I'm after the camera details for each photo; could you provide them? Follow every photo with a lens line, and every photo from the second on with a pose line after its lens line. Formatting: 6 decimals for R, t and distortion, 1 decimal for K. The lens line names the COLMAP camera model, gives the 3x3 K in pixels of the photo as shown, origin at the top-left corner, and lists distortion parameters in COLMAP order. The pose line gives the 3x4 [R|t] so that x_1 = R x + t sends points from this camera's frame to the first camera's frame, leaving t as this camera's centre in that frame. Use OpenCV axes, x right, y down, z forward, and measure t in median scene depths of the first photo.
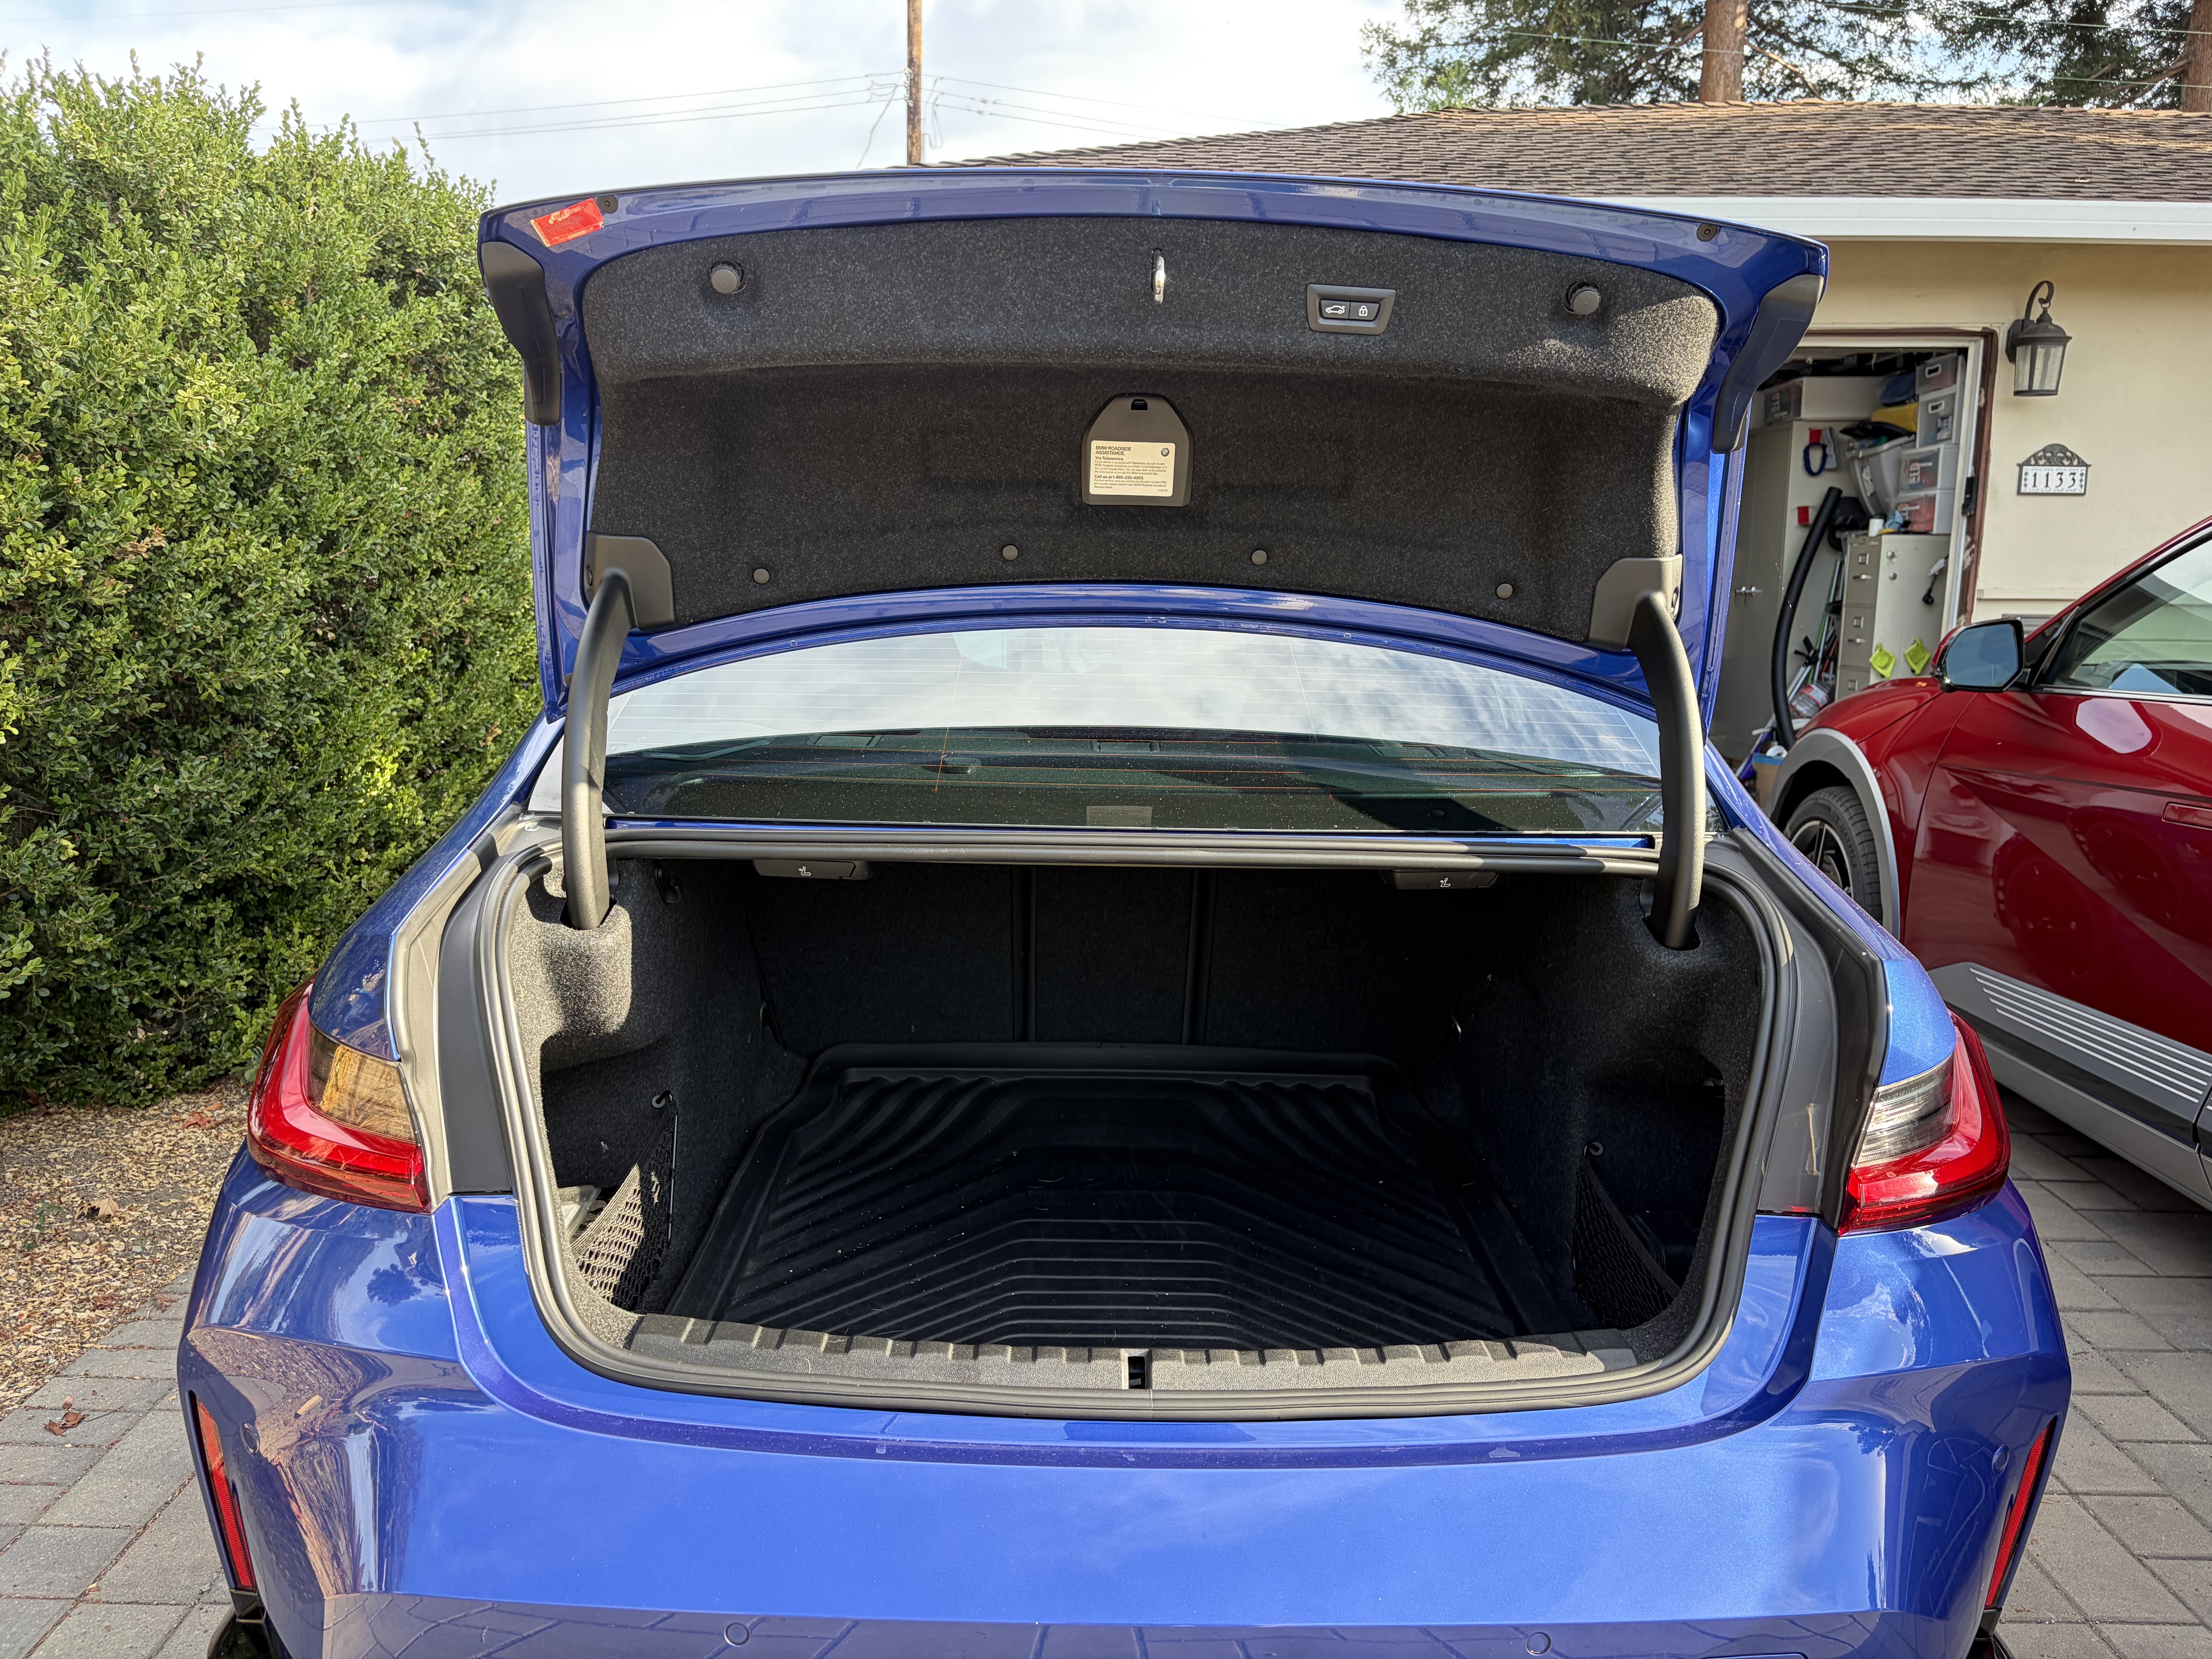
lens RADIAL K [[1661.3, 0, 1108.9], [0, 1661.3, 830.3], [0, 0, 1]] dist [0.040907, -0.016895]
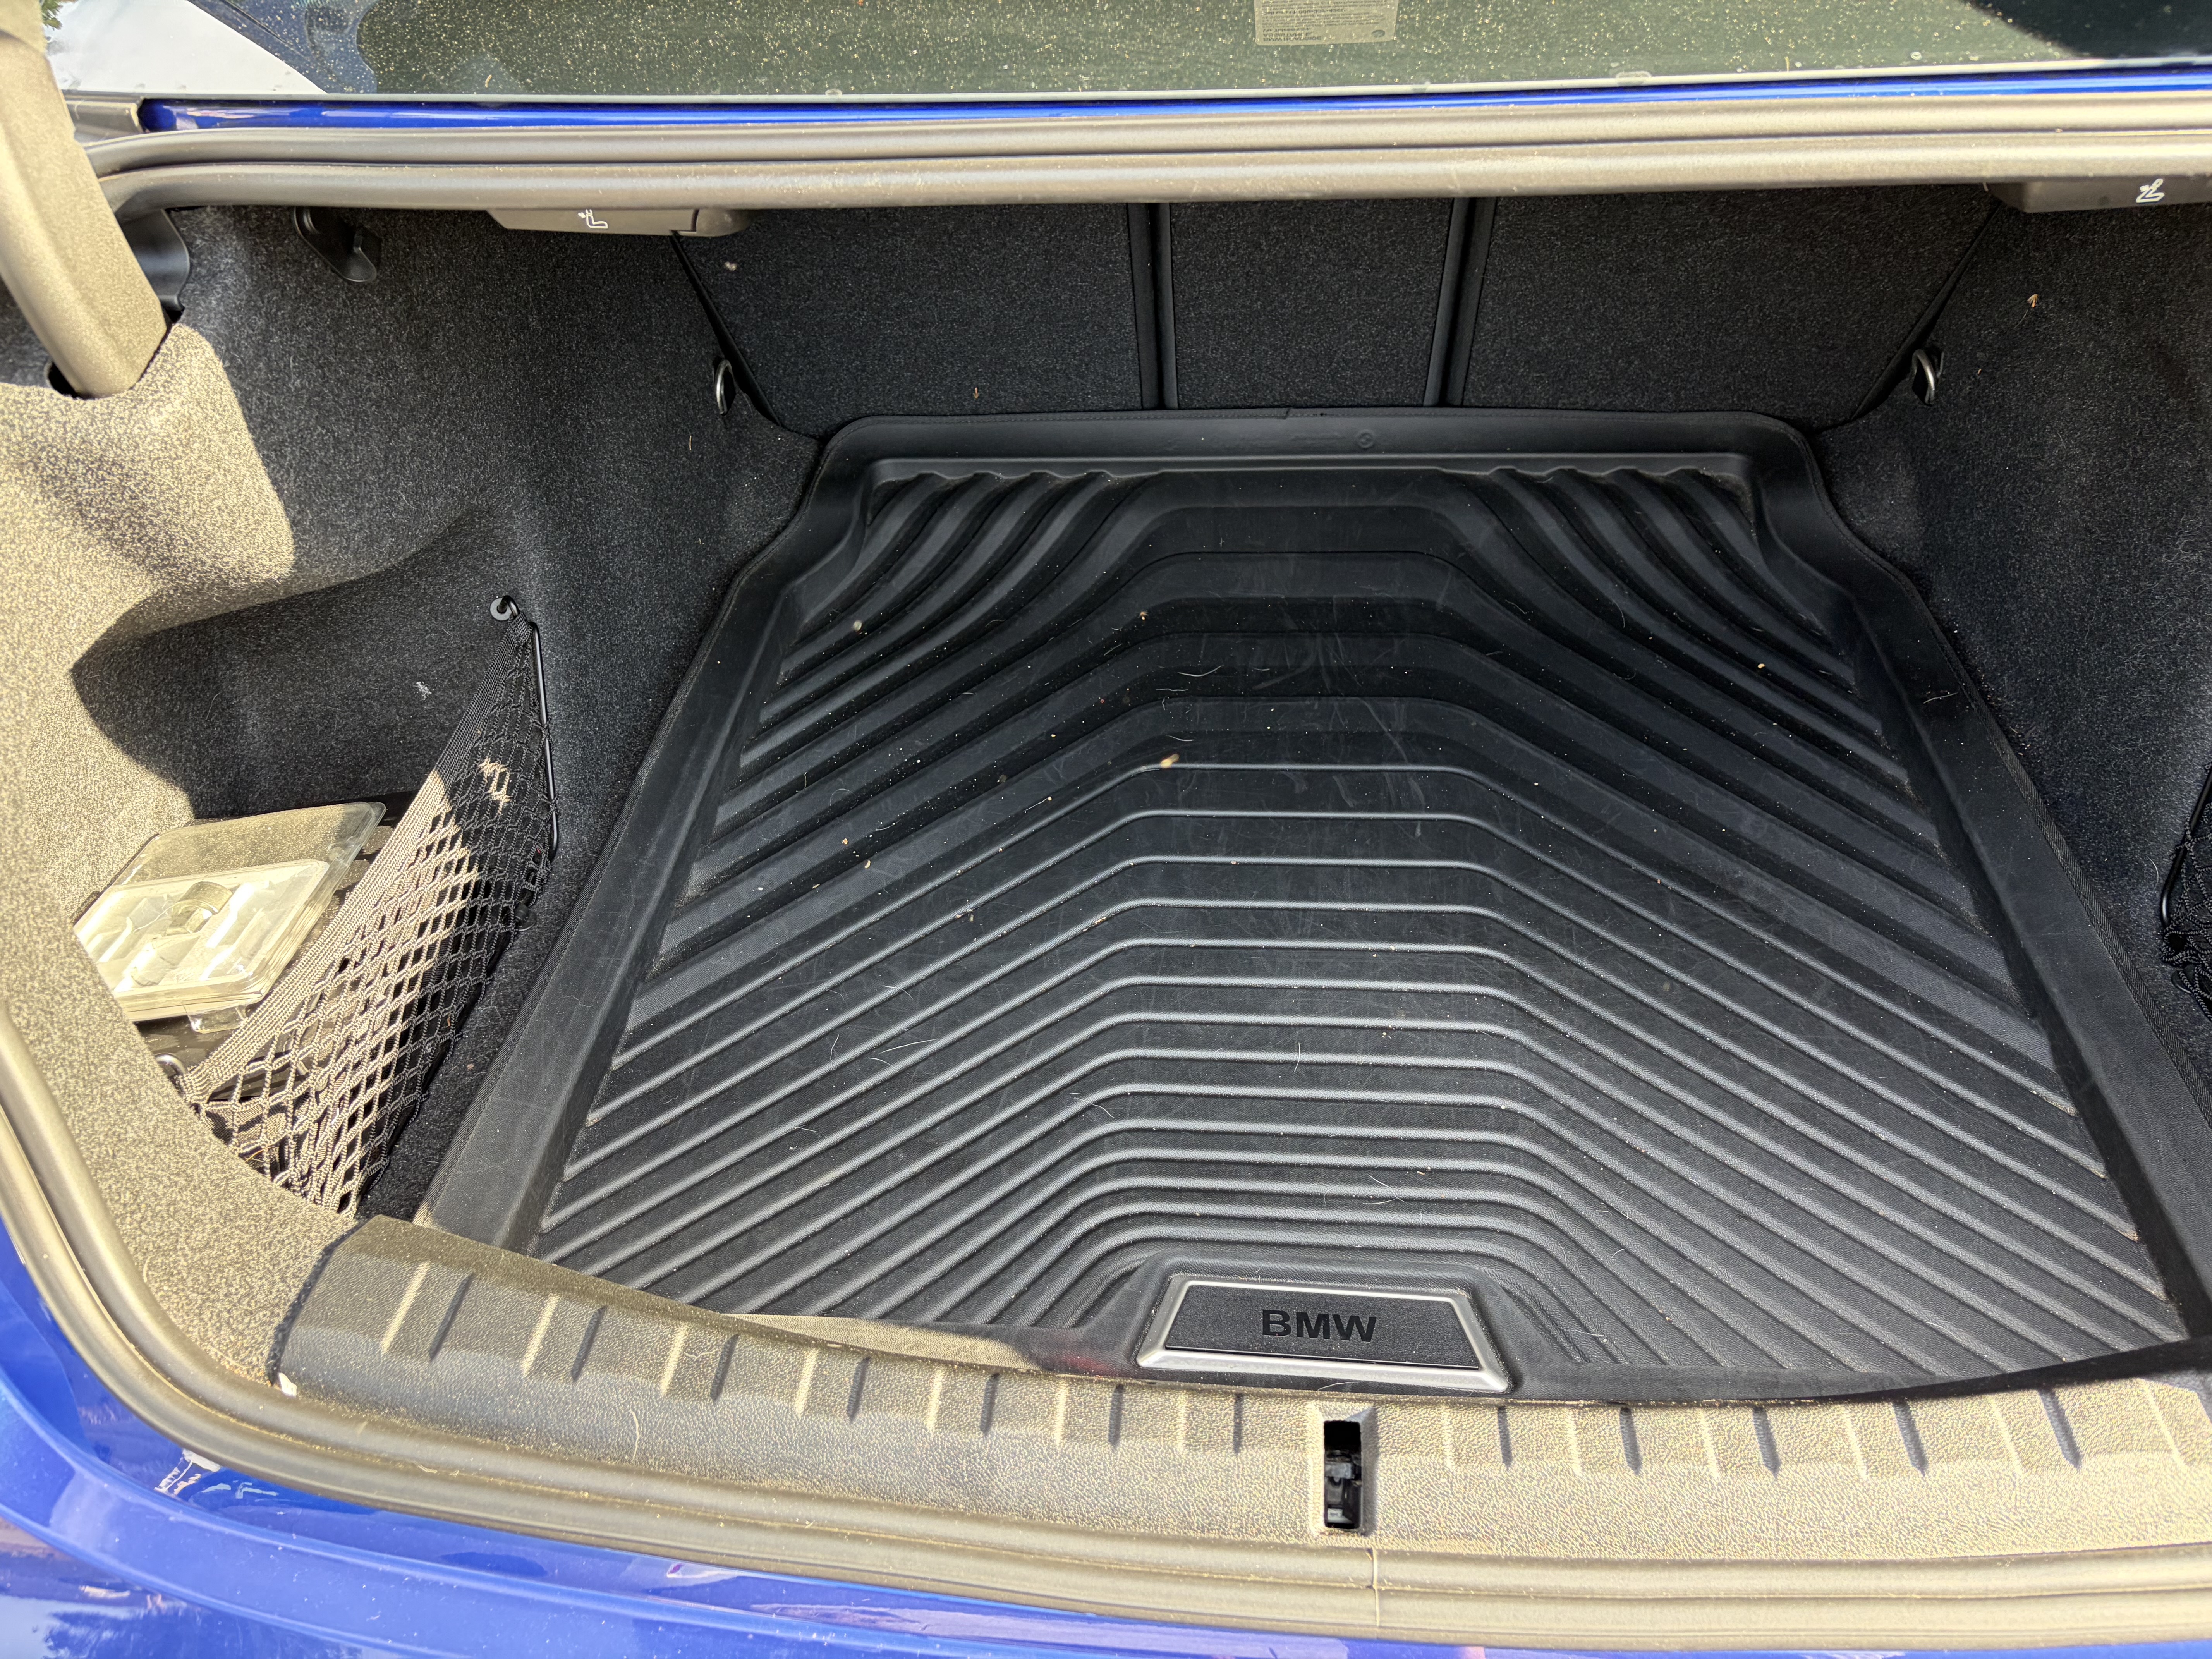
lens RADIAL K [[1661.3, 0, 1098.2], [0, 1661.3, 834.6], [0, 0, 1]] dist [0.040907, -0.016895]
pose [[0.992617, 0.012853, -0.120612, 0.002328], [0.045947, 0.880420, 0.471963, -0.027159], [0.112256, -0.474020, 0.873329, 0.441848]]
